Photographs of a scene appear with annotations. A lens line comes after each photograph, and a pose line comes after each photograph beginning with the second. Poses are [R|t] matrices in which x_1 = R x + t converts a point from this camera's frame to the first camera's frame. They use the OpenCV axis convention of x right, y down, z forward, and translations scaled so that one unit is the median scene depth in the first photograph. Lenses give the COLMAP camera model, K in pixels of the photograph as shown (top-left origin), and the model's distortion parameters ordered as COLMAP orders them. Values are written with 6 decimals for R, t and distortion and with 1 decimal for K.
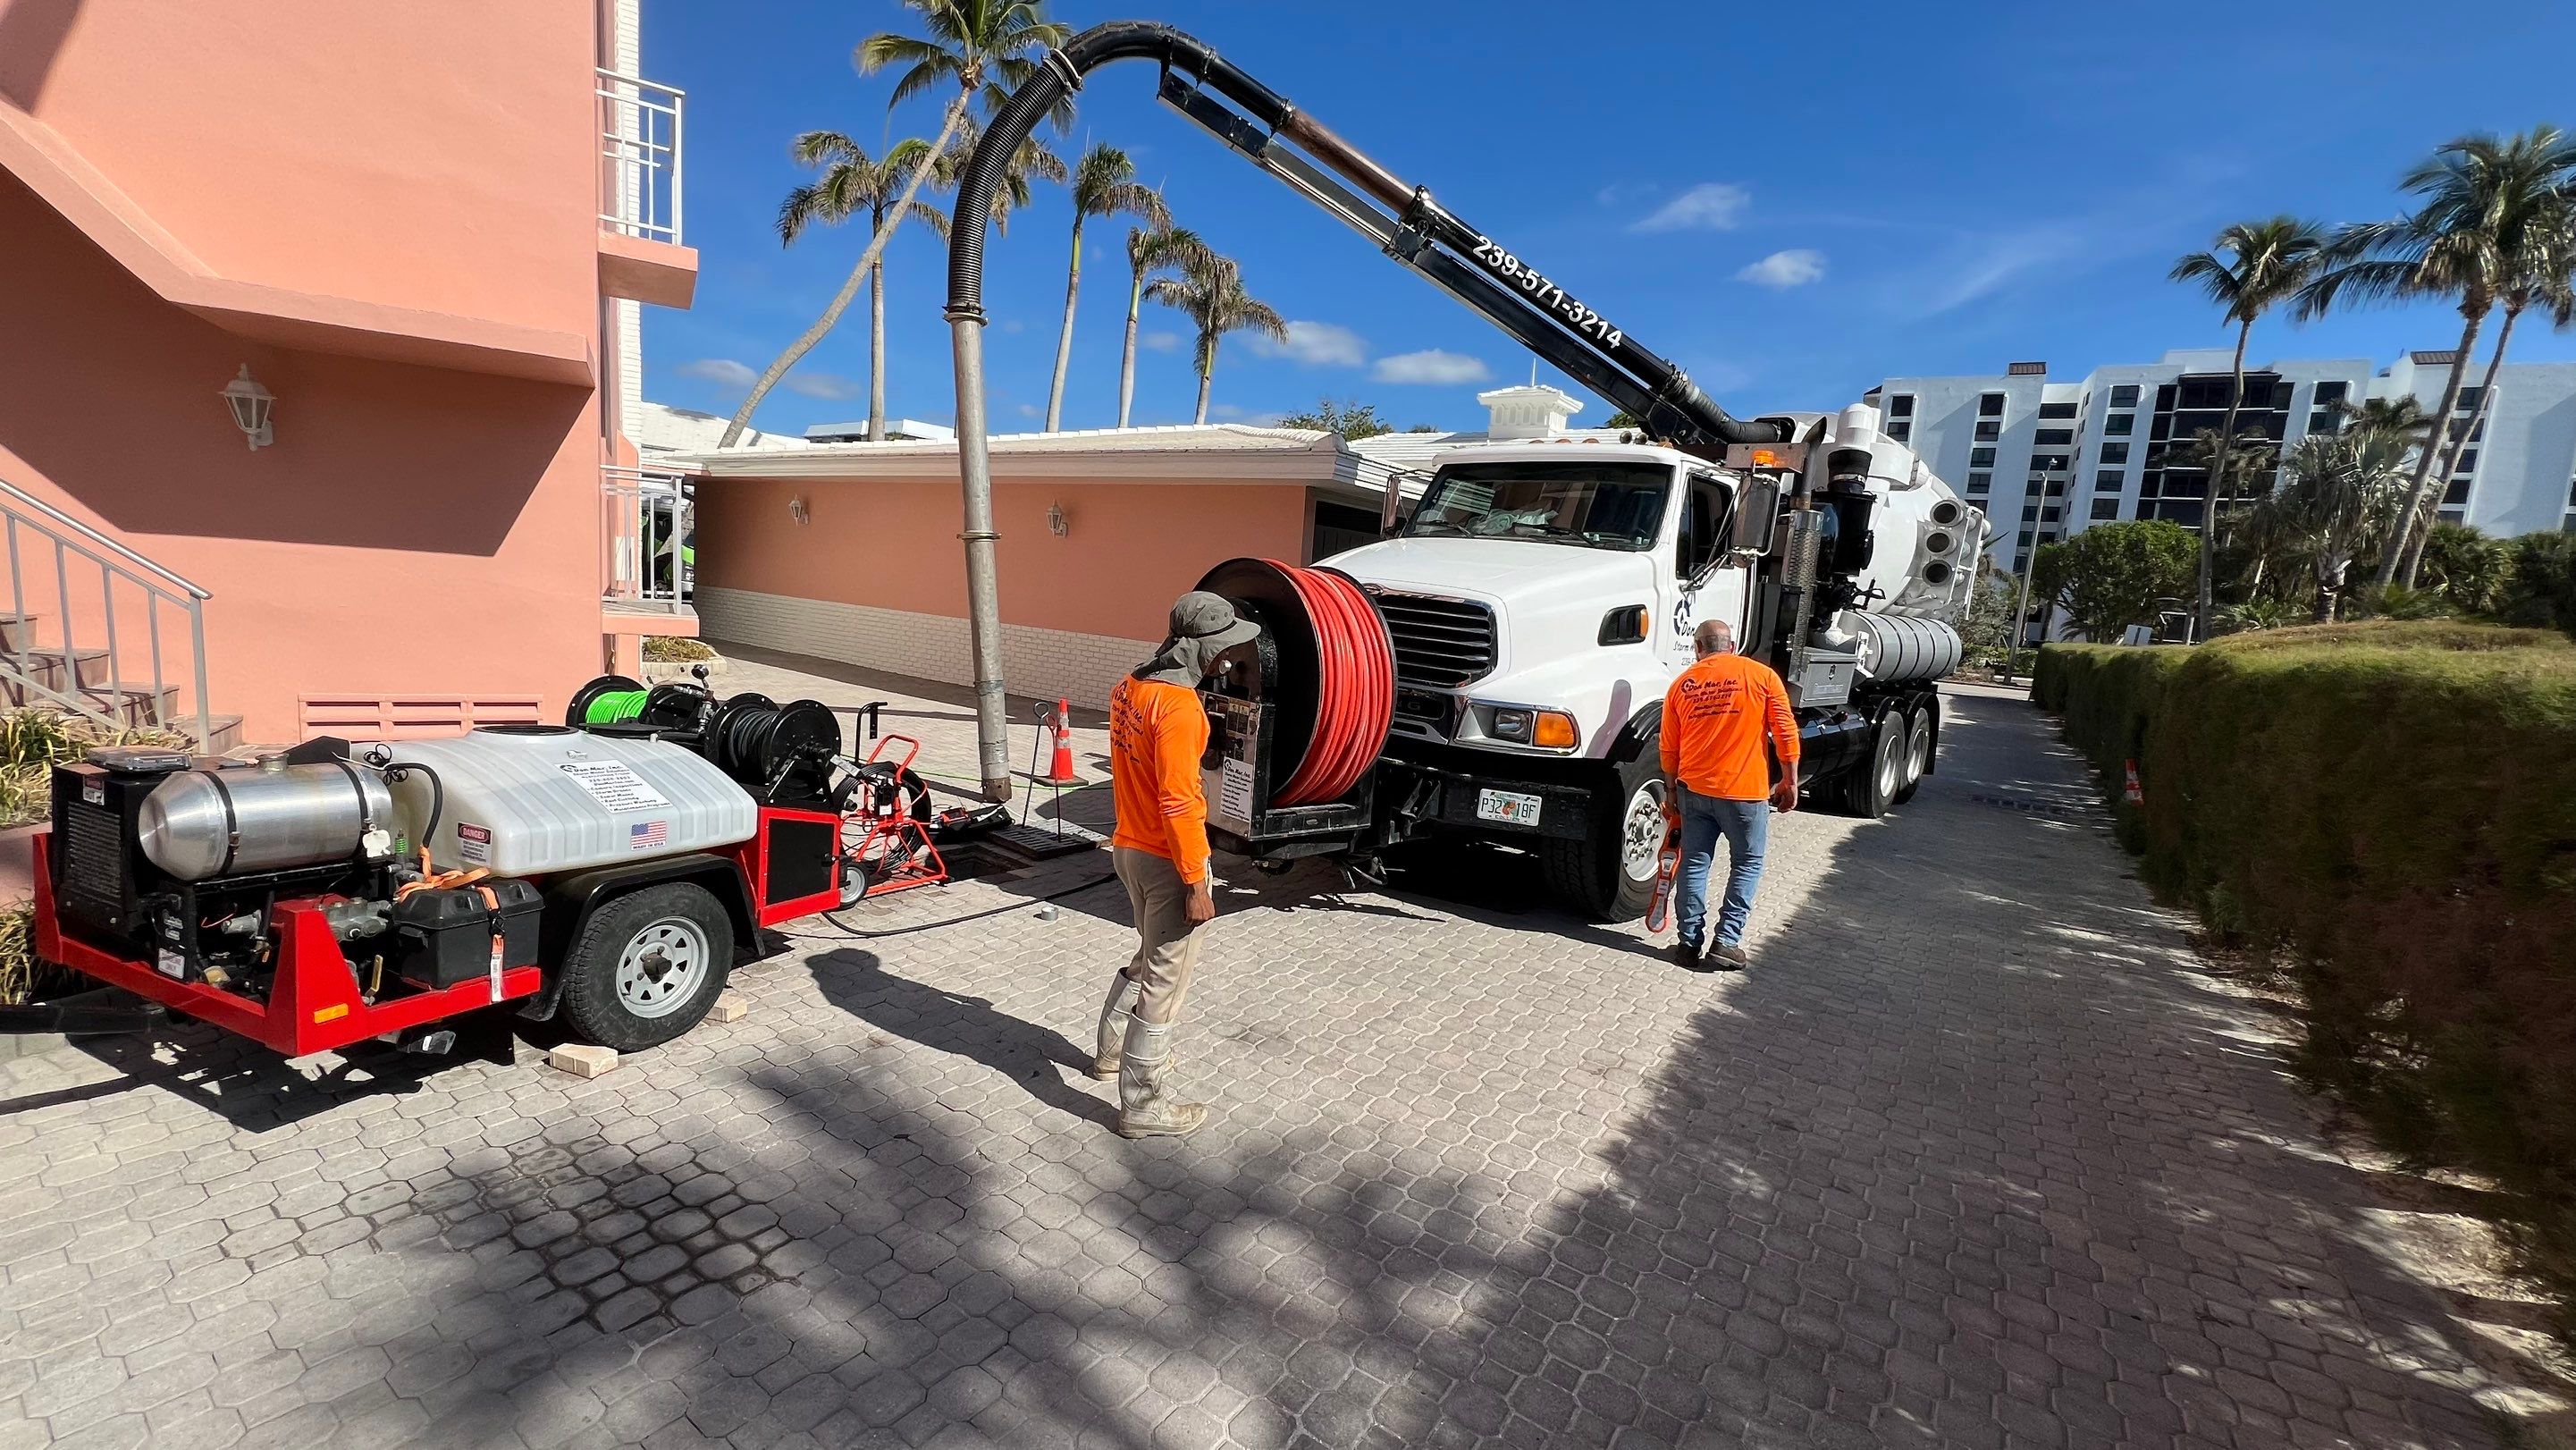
lens RADIAL K [[1024.7, 0, 1300.0], [0, 1024.7, 710.0], [0, 0, 1]] dist [-0.000730, -0.000112]
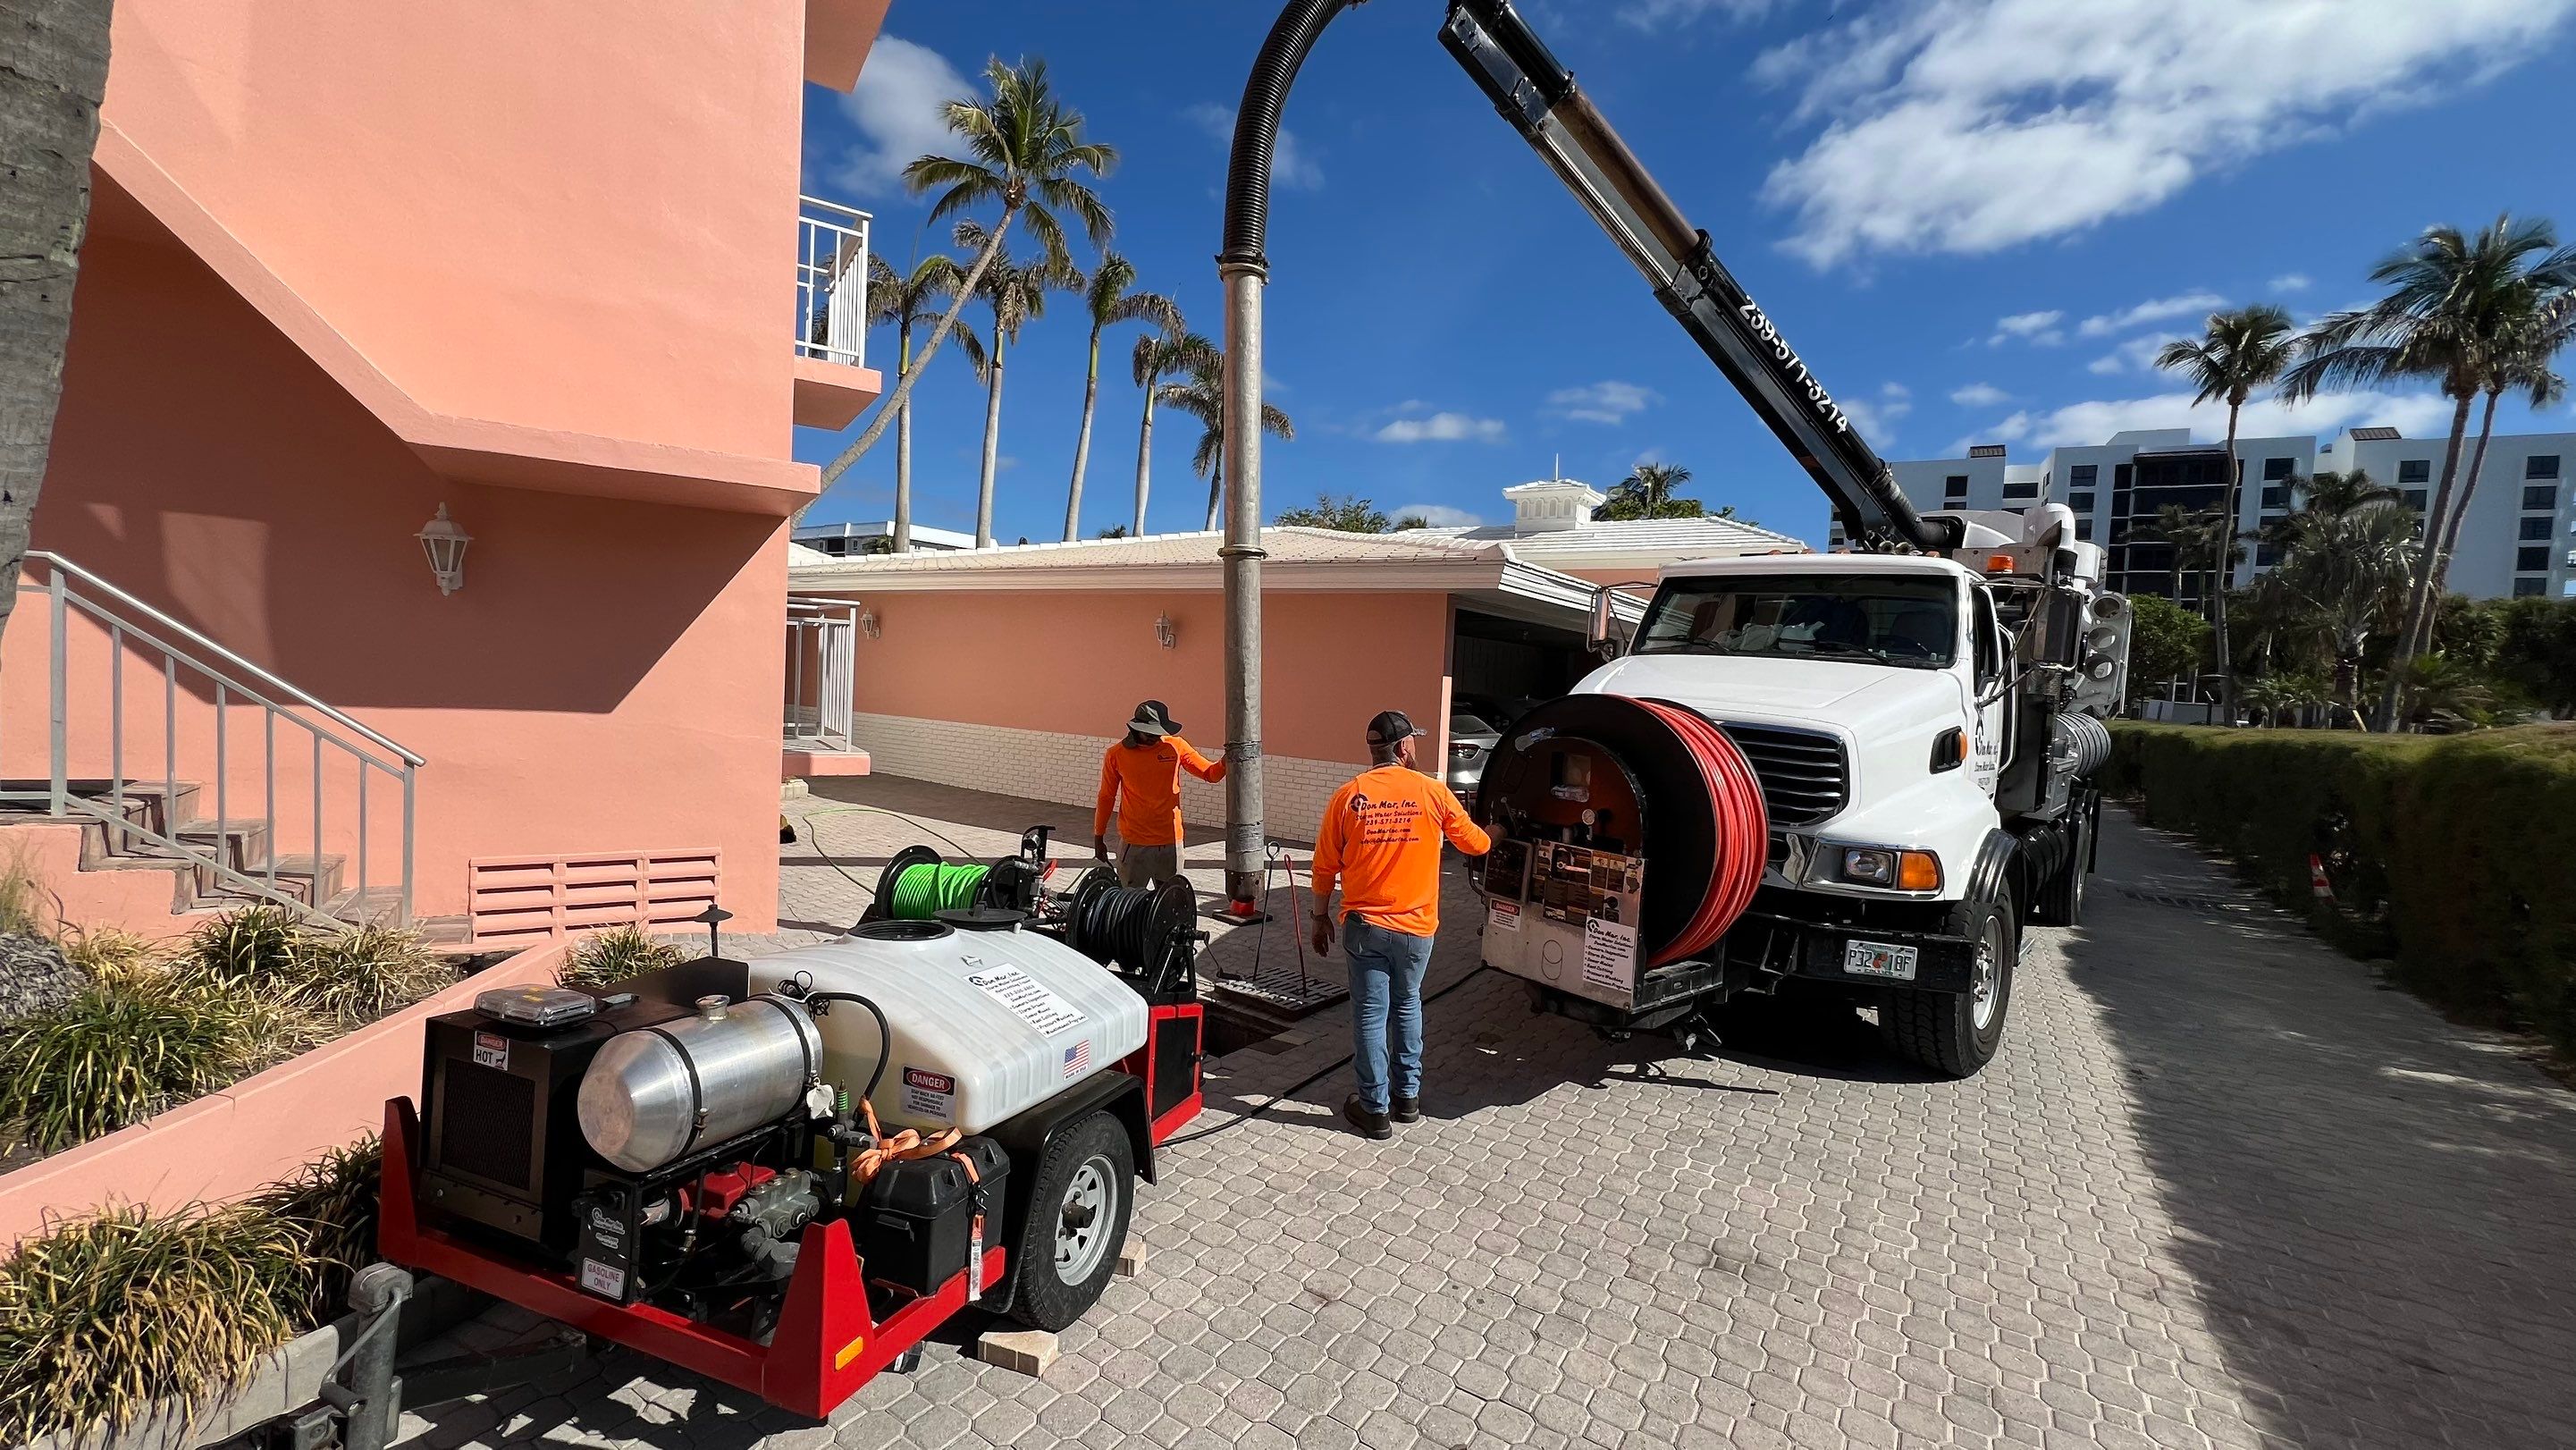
lens RADIAL K [[1024.7, 0, 1304.6], [0, 1024.7, 714.6], [0, 0, 1]] dist [-0.000730, -0.000112]
pose [[0.999459, -0.024693, 0.021731, -0.251040], [0.026383, 0.996345, -0.081247, -0.047769], [-0.019646, 0.081776, 0.996457, 0.072823]]
